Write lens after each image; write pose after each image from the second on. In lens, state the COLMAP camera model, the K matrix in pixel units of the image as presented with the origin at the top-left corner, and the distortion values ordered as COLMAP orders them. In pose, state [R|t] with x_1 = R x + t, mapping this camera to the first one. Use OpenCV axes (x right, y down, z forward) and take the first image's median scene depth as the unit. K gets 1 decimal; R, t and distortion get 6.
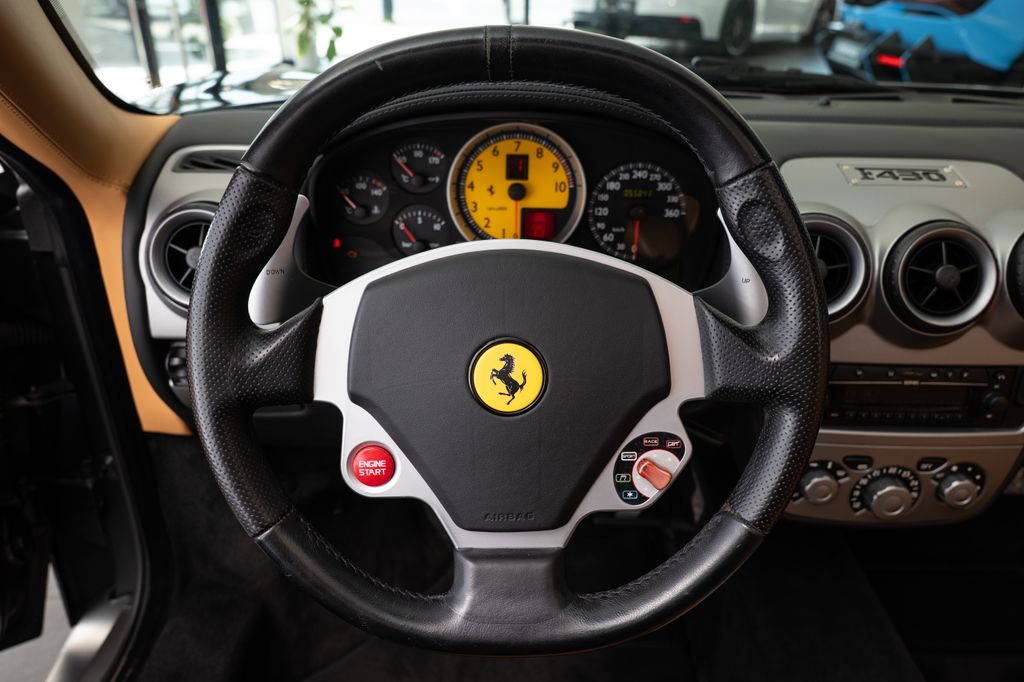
lens RADIAL K [[764.9, 0, 512.0], [0, 764.9, 341.0], [0, 0, 1]] dist [-0.002787, -0.003327]
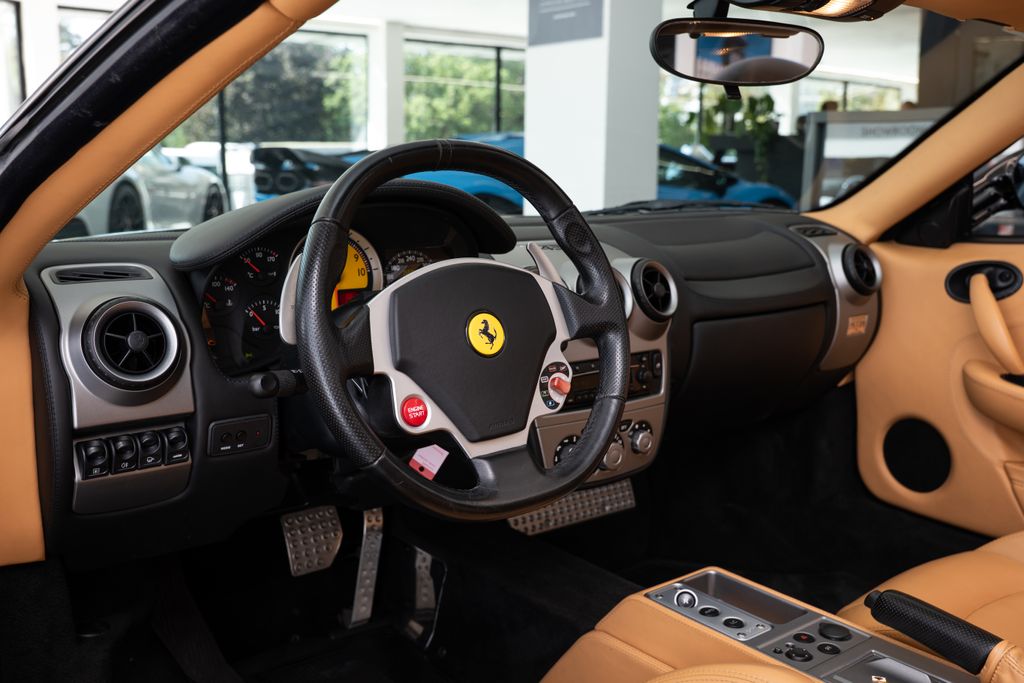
lens RADIAL K [[994.9, 0, 512.0], [0, 994.9, 341.5], [0, 0, 1]] dist [0.015458, 0.016312]
pose [[0.776209, -0.123091, 0.618343, -1.207192], [0.288796, 0.941231, -0.175161, 0.425463], [-0.560443, 0.314536, 0.766140, -0.622096]]
